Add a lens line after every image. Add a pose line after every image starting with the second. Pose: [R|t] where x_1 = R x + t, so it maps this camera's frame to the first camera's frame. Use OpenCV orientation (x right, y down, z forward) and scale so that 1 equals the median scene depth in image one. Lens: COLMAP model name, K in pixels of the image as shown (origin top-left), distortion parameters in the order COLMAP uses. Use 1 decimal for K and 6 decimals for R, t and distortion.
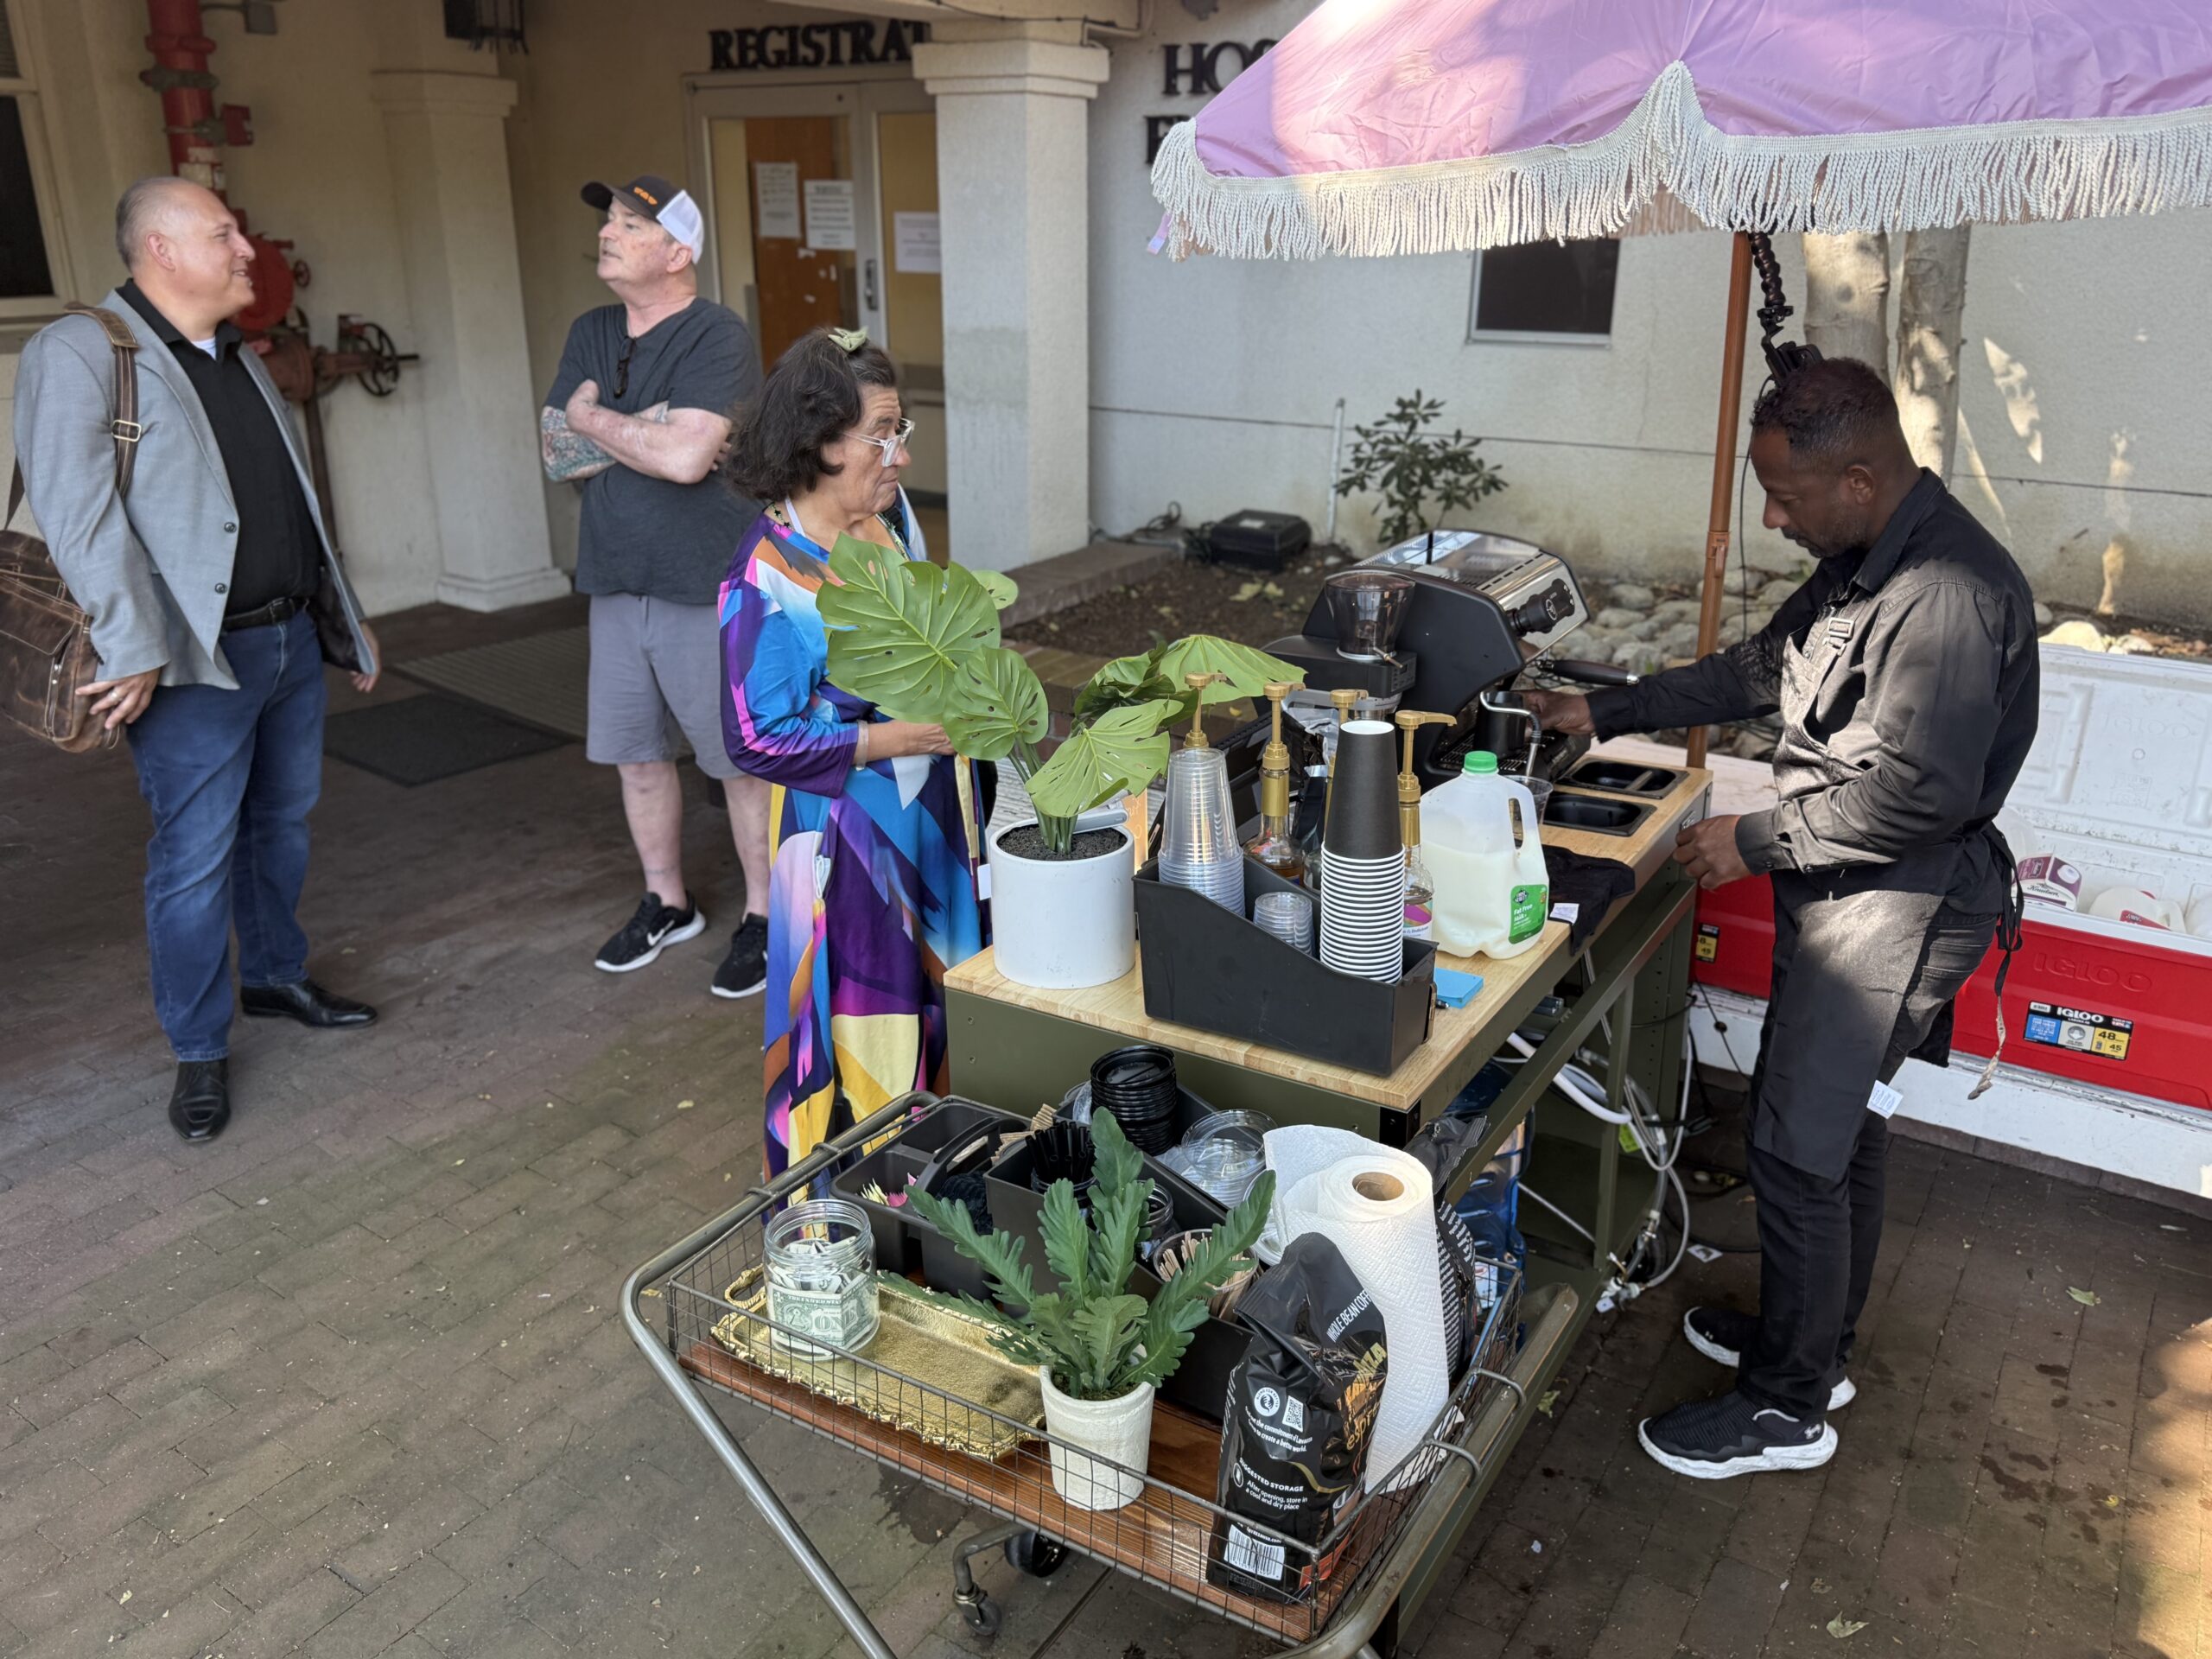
lens RADIAL K [[1654.8, 0, 1108.3], [0, 1654.8, 773.8], [0, 0, 1]] dist [0.073359, -0.057448]
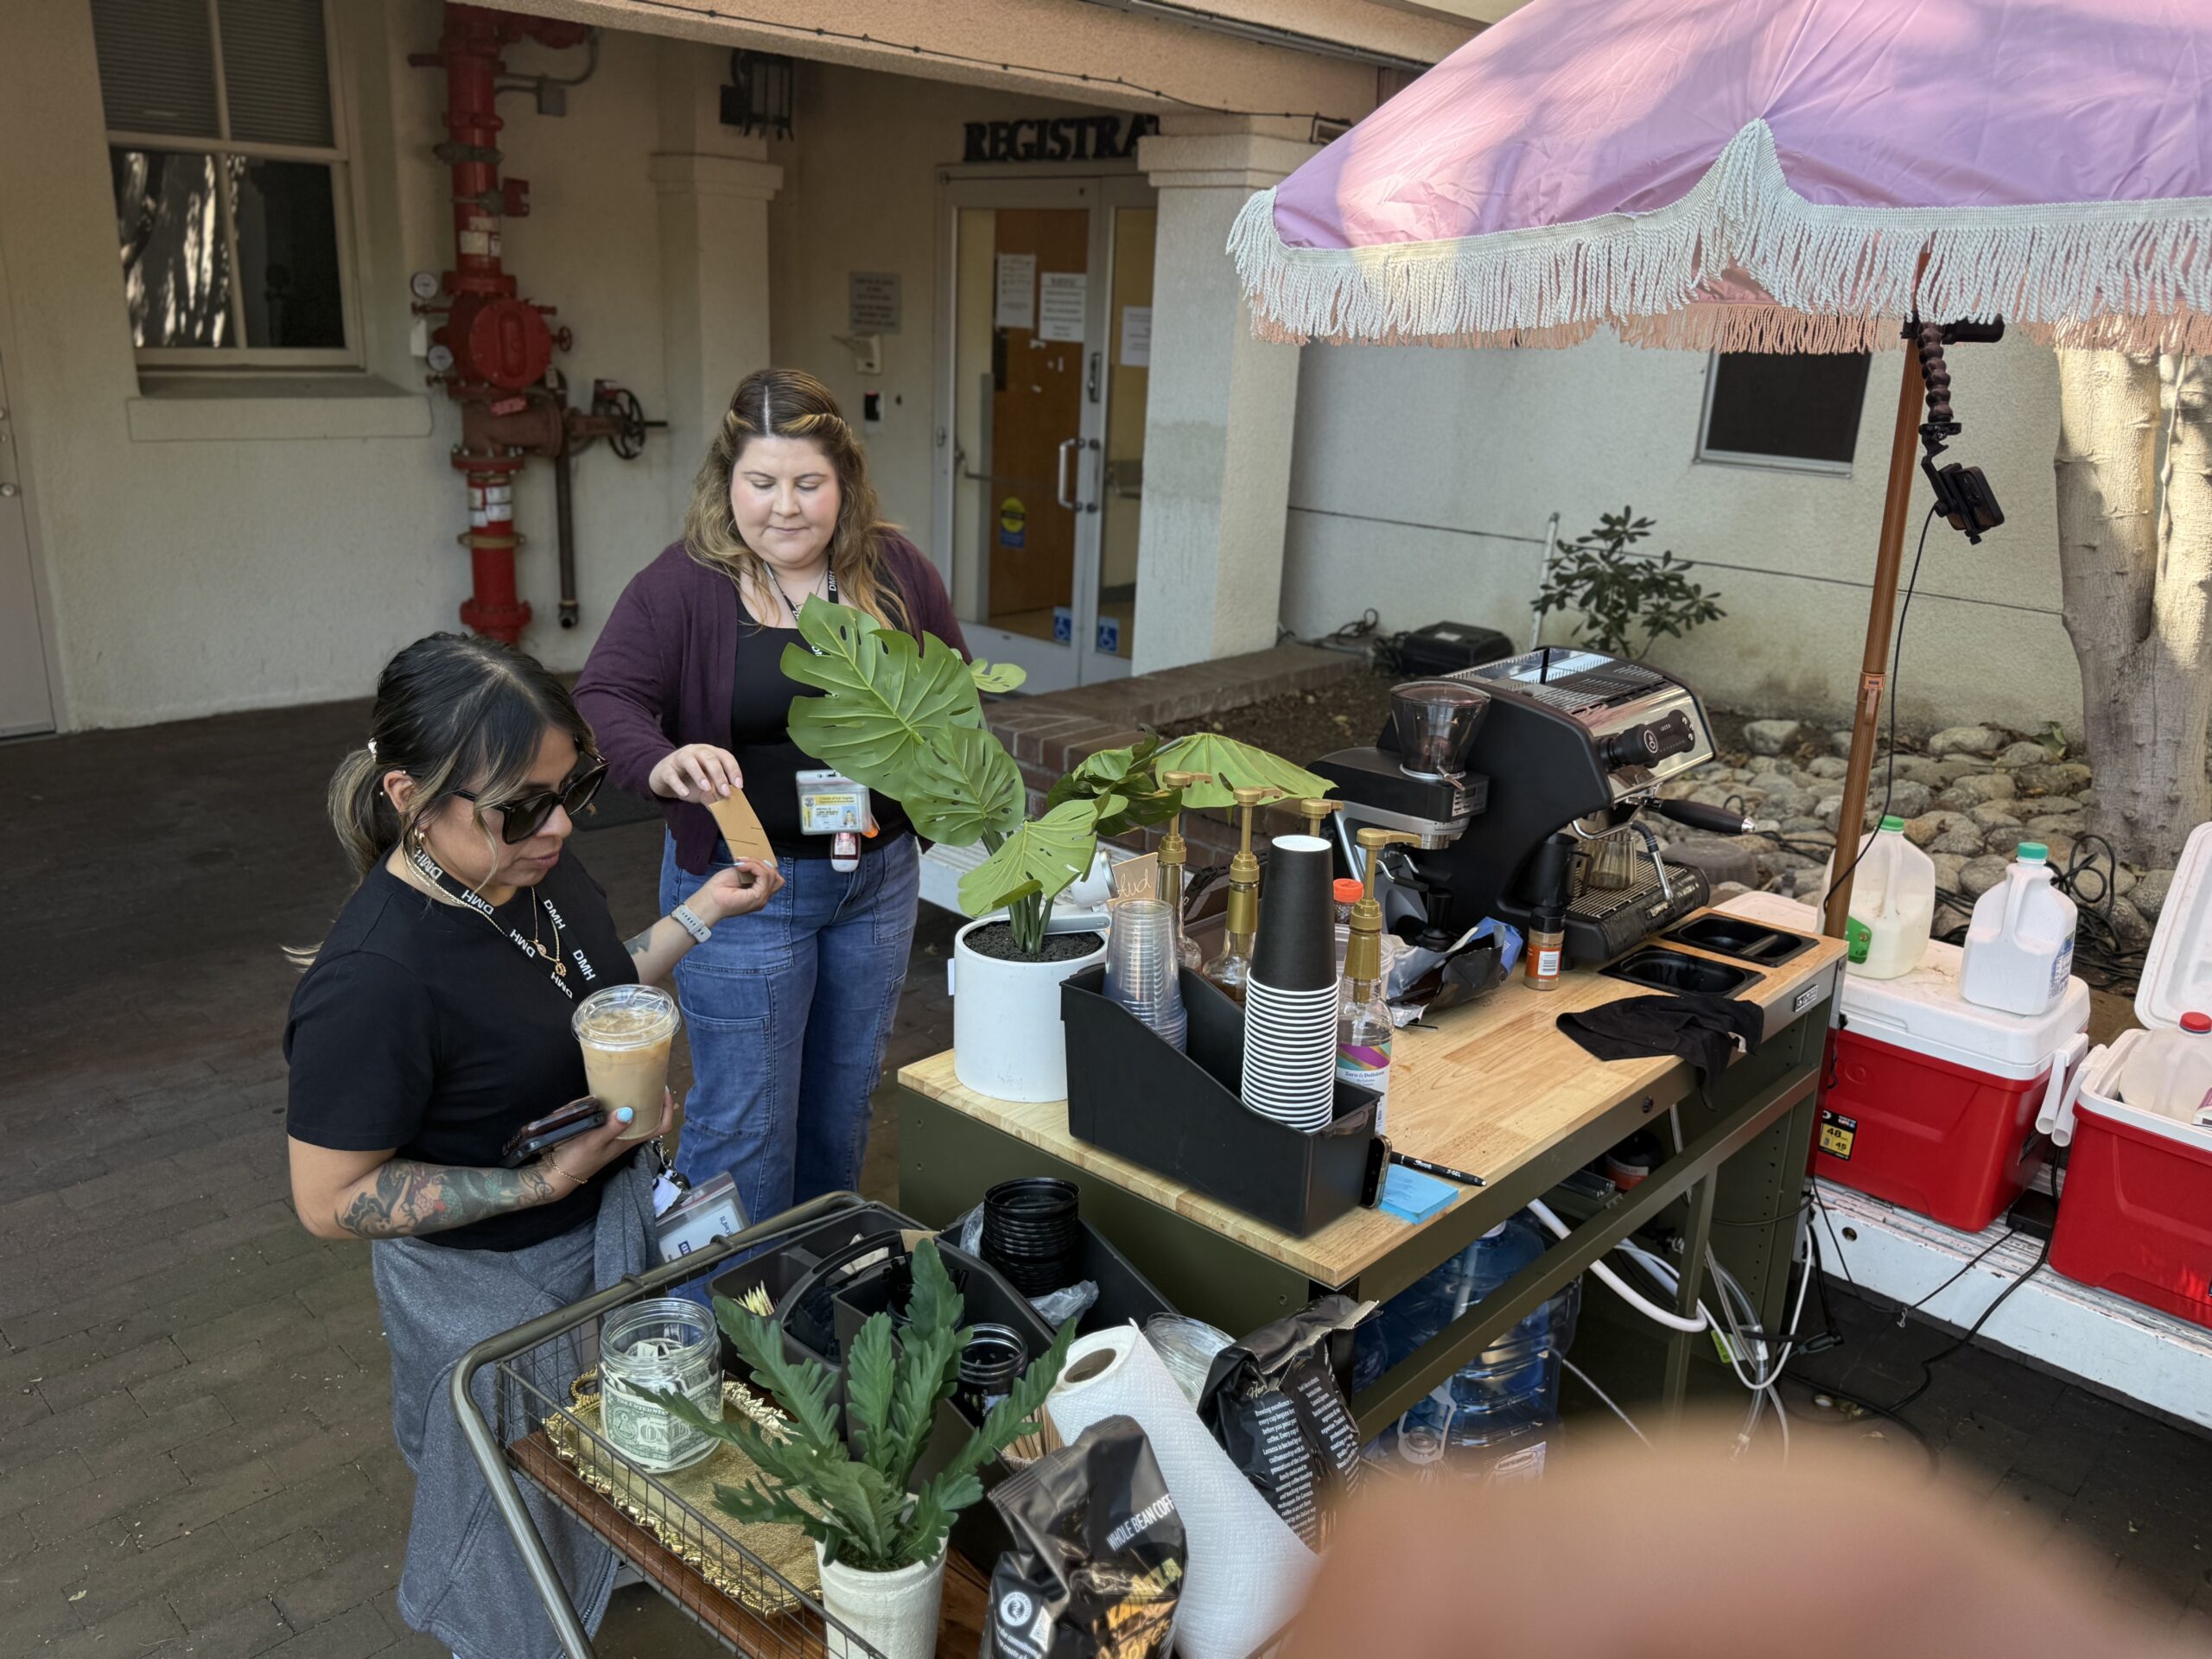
lens RADIAL K [[1654.8, 0, 1104.0], [0, 1654.8, 818.0], [0, 0, 1]] dist [0.073359, -0.057448]
pose [[0.983176, 0.090772, -0.158510, 0.116570], [-0.096326, 0.994964, -0.027703, -0.004555], [0.155197, 0.042505, 0.986969, 0.067822]]
